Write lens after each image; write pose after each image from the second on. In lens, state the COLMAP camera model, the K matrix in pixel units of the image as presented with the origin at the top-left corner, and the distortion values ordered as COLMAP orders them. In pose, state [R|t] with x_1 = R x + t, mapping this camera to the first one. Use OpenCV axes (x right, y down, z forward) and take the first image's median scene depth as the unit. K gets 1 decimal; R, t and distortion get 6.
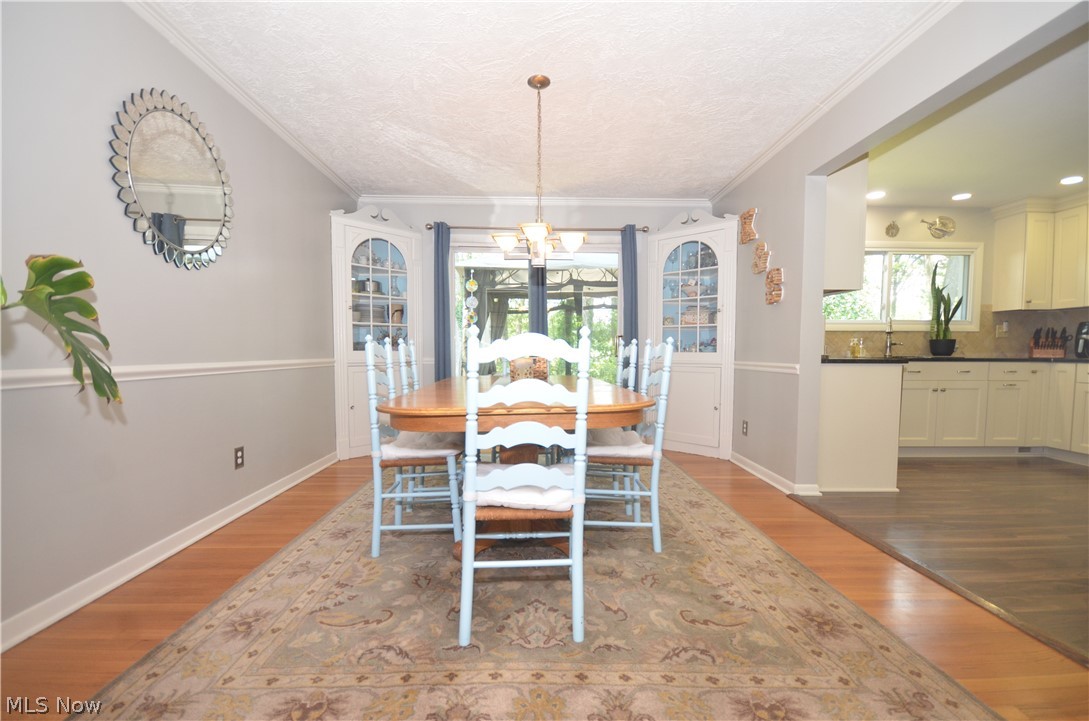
lens RADIAL K [[474.2, 0, 542.4], [0, 474.2, 379.4], [0, 0, 1]] dist [0.014336, -0.015913]
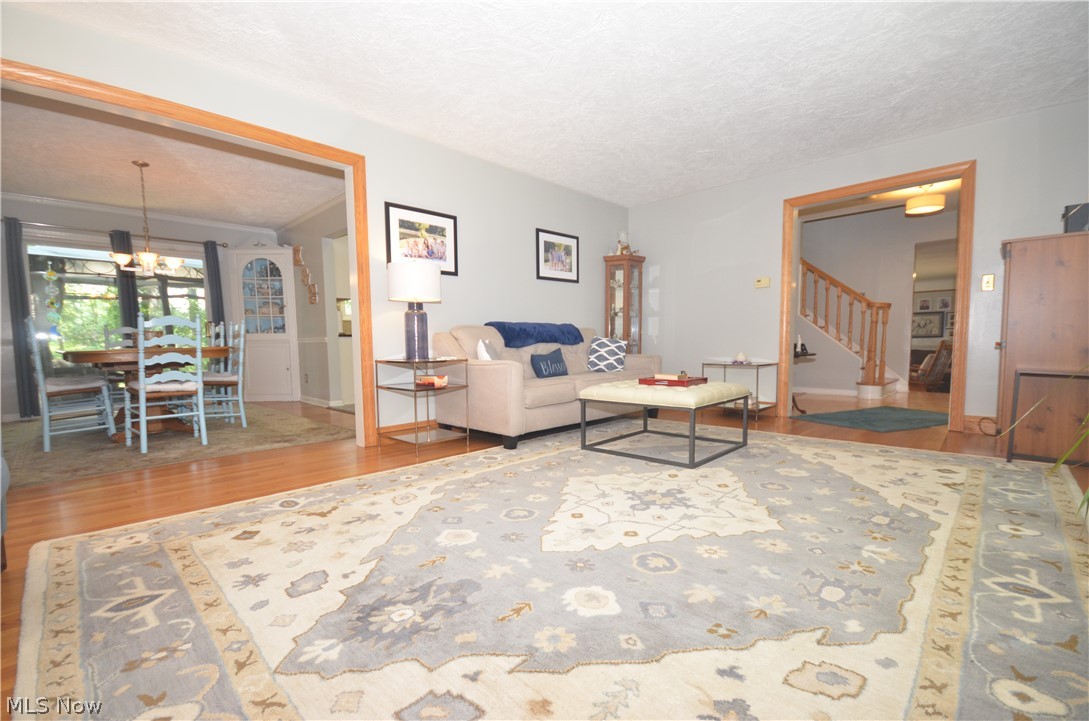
lens RADIAL K [[474.2, 0, 542.4], [0, 474.2, 379.4], [0, 0, 1]] dist [0.014336, -0.015913]
pose [[0.711137, -0.068826, 0.699676, -0.137380], [0.058392, 0.997540, 0.038778, 0.084685], [-0.700624, 0.013279, 0.713407, -0.711930]]
